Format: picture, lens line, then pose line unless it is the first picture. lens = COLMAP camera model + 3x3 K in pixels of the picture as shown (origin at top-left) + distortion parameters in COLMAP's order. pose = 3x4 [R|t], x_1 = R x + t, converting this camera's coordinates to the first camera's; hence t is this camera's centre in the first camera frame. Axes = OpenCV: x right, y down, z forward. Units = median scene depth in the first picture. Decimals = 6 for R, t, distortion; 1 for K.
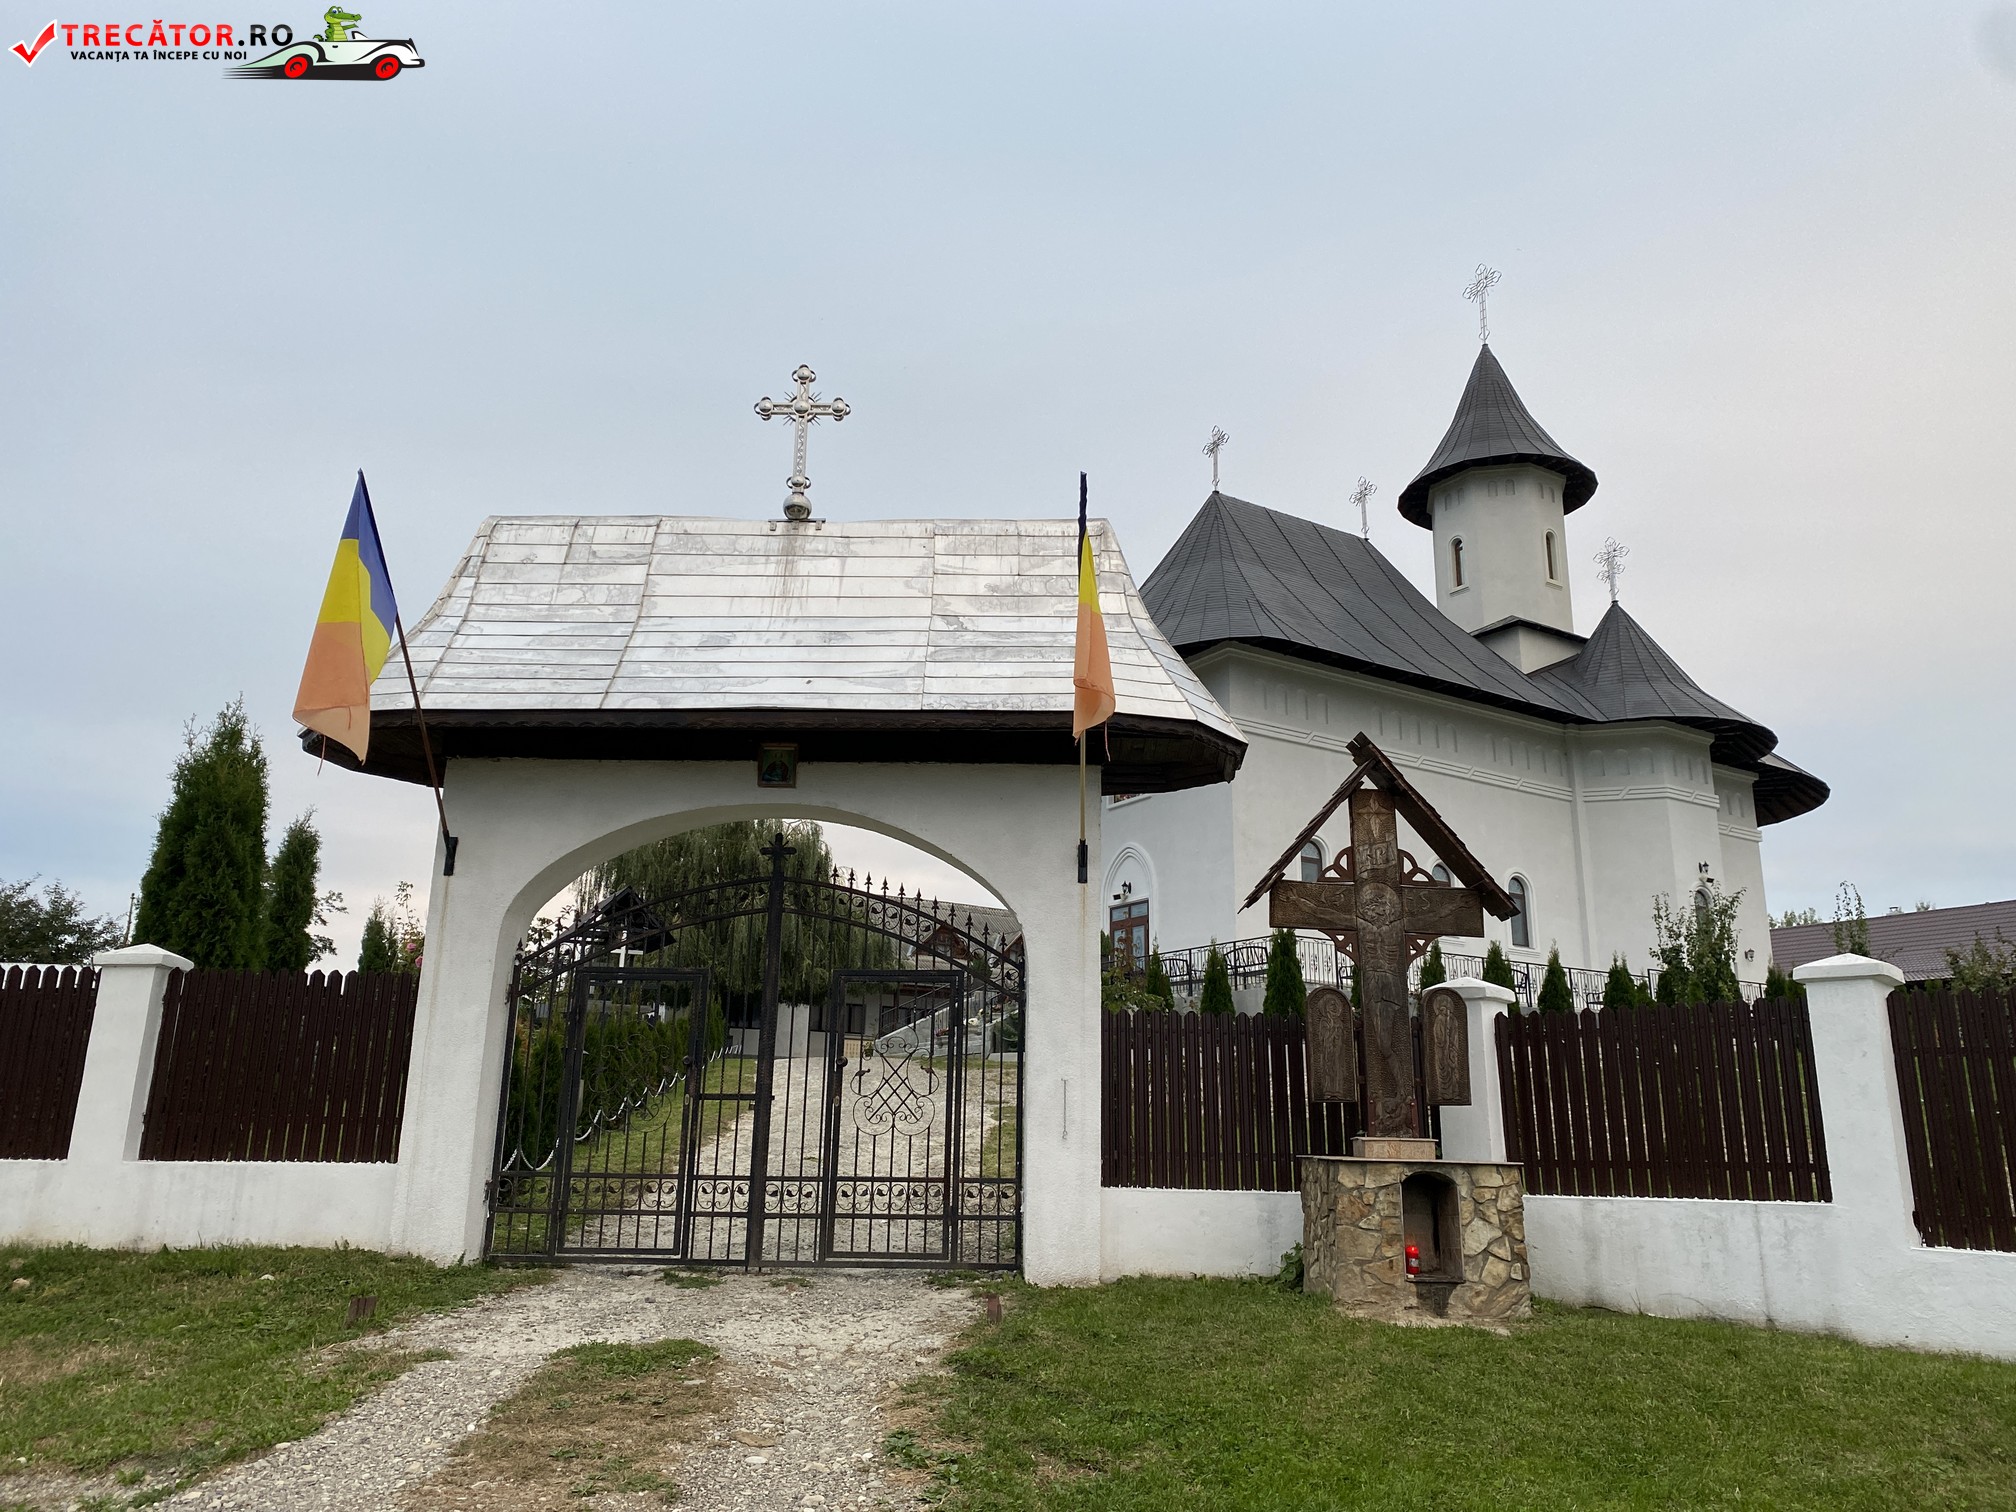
lens RADIAL K [[1537.8, 0, 1040.7], [0, 1537.8, 746.4], [0, 0, 1]] dist [0.062876, -0.055329]
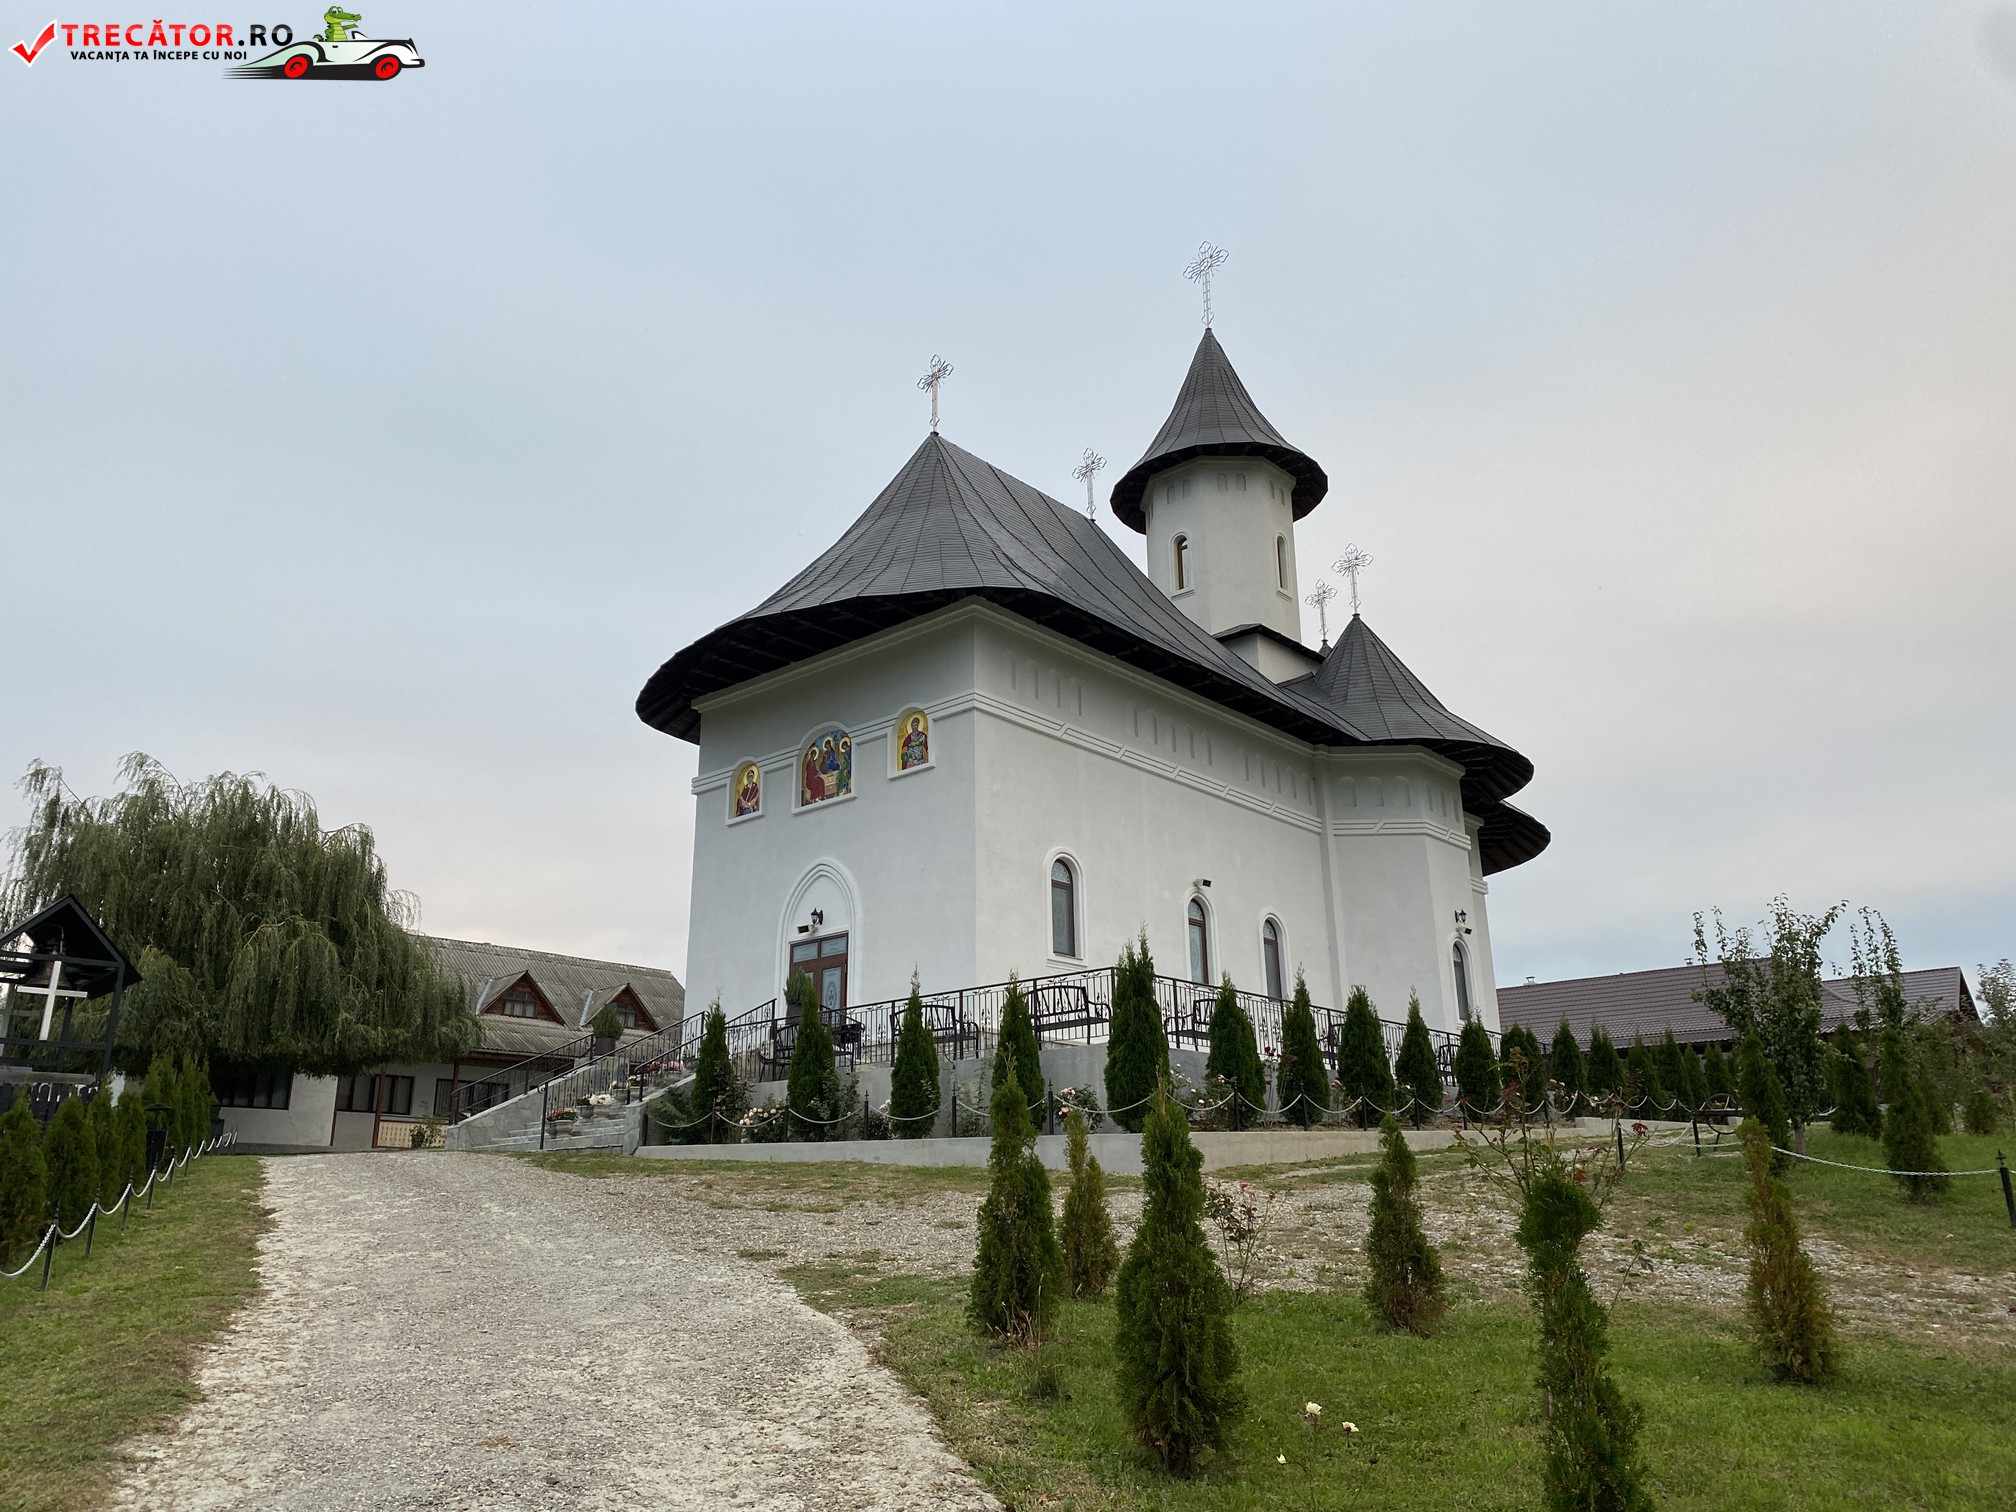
lens RADIAL K [[1537.8, 0, 1007.3], [0, 1537.8, 736.6], [0, 0, 1]] dist [0.062876, -0.055329]
pose [[0.965839, 0.058342, 0.252491, -0.043269], [-0.045357, 0.997346, -0.056952, 0.036972], [-0.255144, 0.043554, 0.965922, 0.210290]]
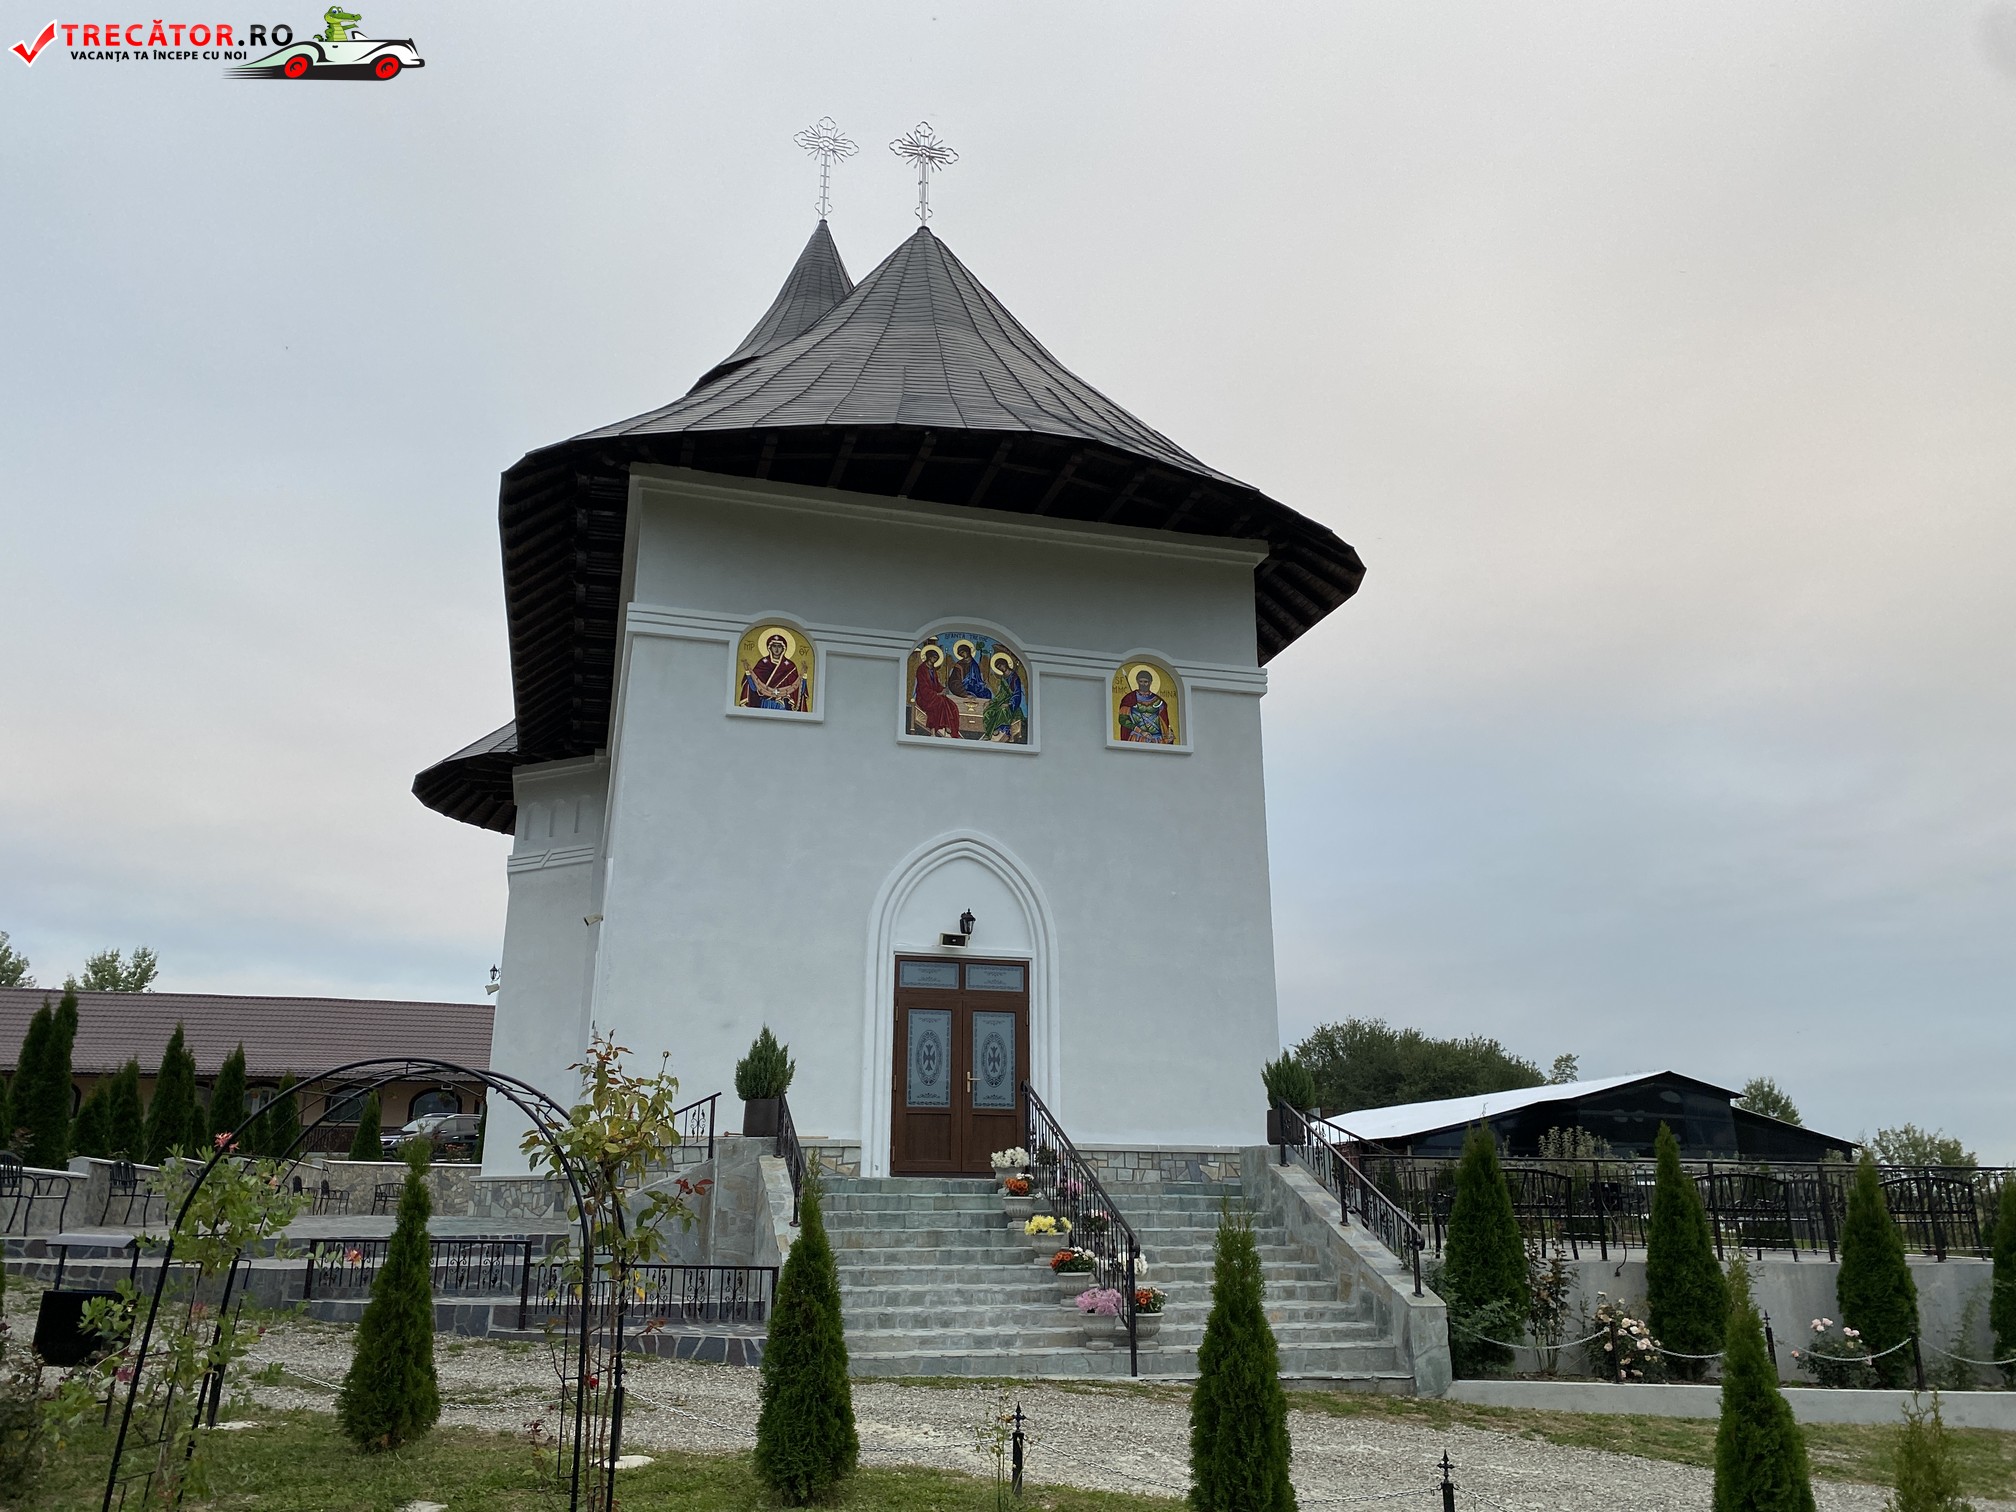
lens RADIAL K [[1537.8, 0, 1016.4], [0, 1537.8, 786.4], [0, 0, 1]] dist [0.062876, -0.055329]
pose [[0.314394, 0.253244, 0.914890, -0.328204], [-0.250403, 0.951750, -0.177398, 0.114075], [-0.915672, -0.173318, 0.362638, 0.714944]]
